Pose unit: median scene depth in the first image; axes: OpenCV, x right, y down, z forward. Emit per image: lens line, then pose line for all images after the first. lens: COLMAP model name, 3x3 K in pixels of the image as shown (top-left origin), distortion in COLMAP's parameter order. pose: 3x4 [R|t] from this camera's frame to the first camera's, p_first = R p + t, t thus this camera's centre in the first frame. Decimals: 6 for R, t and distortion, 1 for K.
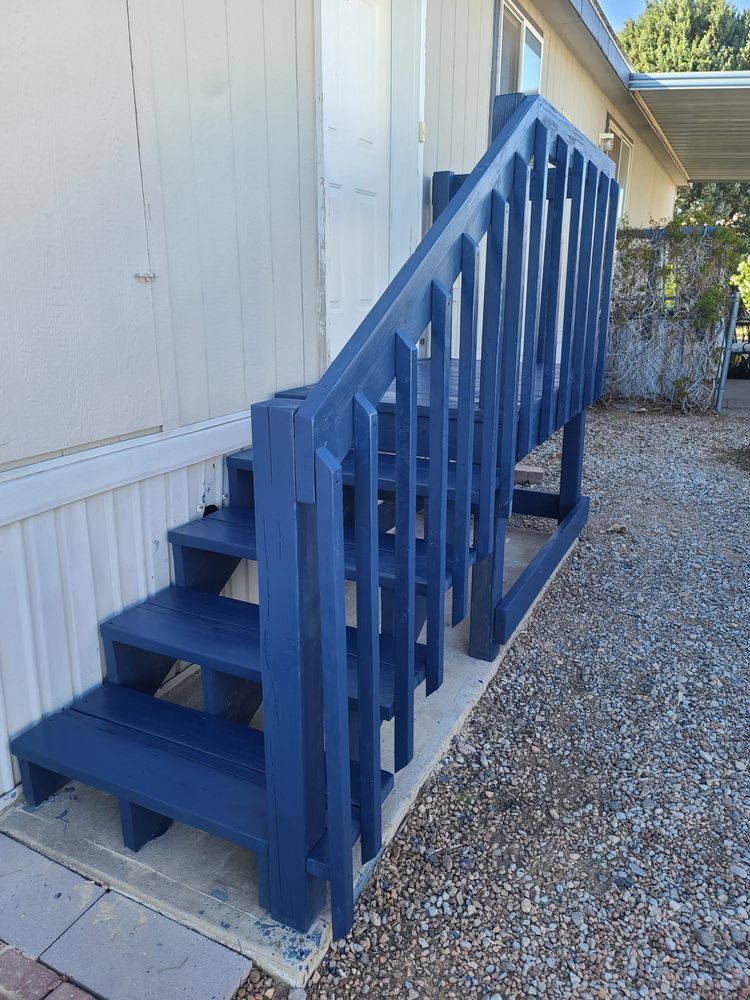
lens RADIAL K [[727.4, 0, 373.4], [0, 727.4, 497.1], [0, 0, 1]] dist [0.117126, -0.118206]
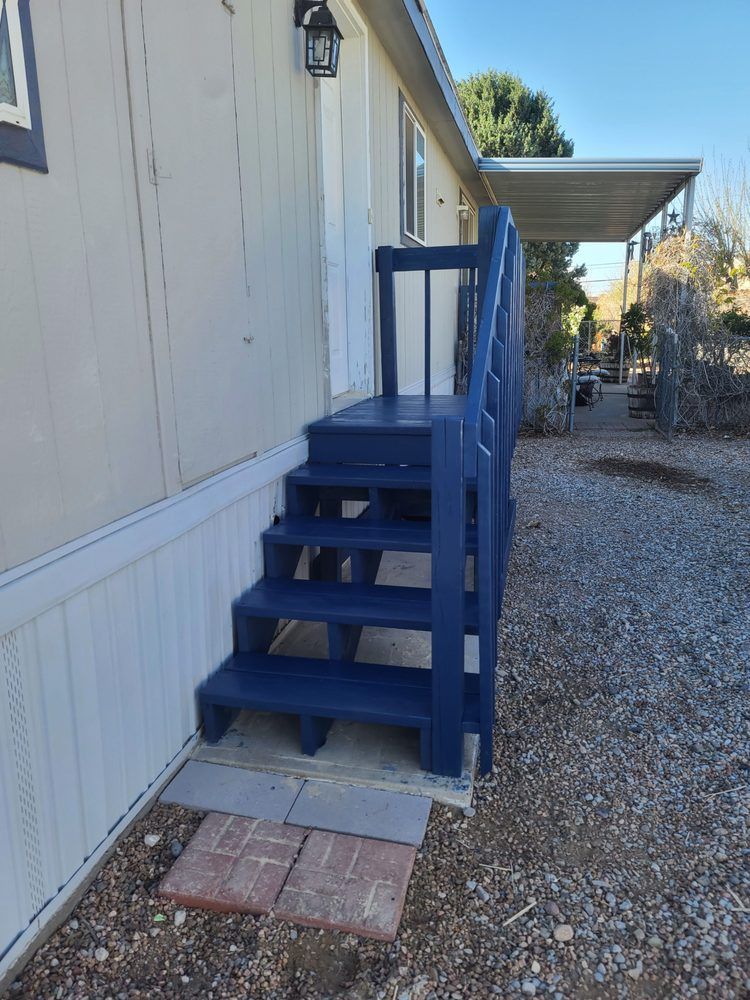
lens RADIAL K [[727.4, 0, 373.4], [0, 727.4, 497.1], [0, 0, 1]] dist [0.117126, -0.118206]
pose [[0.973734, -0.069685, 0.216761, -0.364446], [0.081526, 0.995602, -0.046164, 0.057205], [-0.212590, 0.062623, 0.975133, -0.289810]]
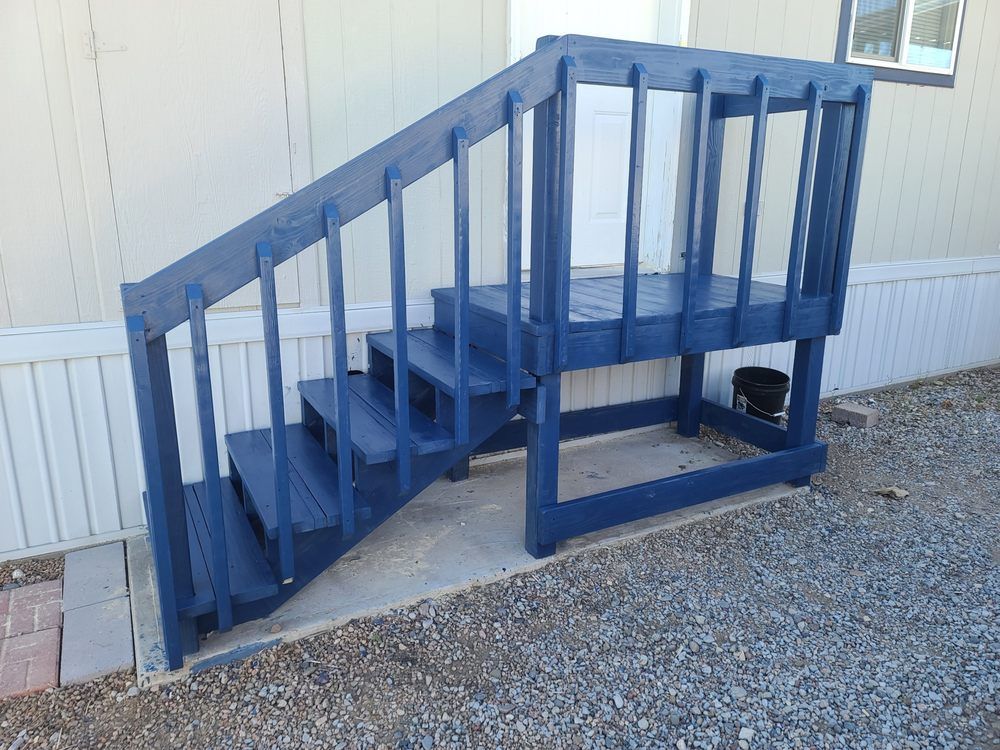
lens RADIAL K [[727.4, 0, 500.8], [0, 727.4, 372.0], [0, 0, 1]] dist [0.117126, -0.118206]
pose [[0.816474, 0.152955, -0.556755, 0.758240], [-0.169816, 0.985238, 0.021637, -0.061990], [0.551845, 0.076880, 0.830395, 0.087690]]
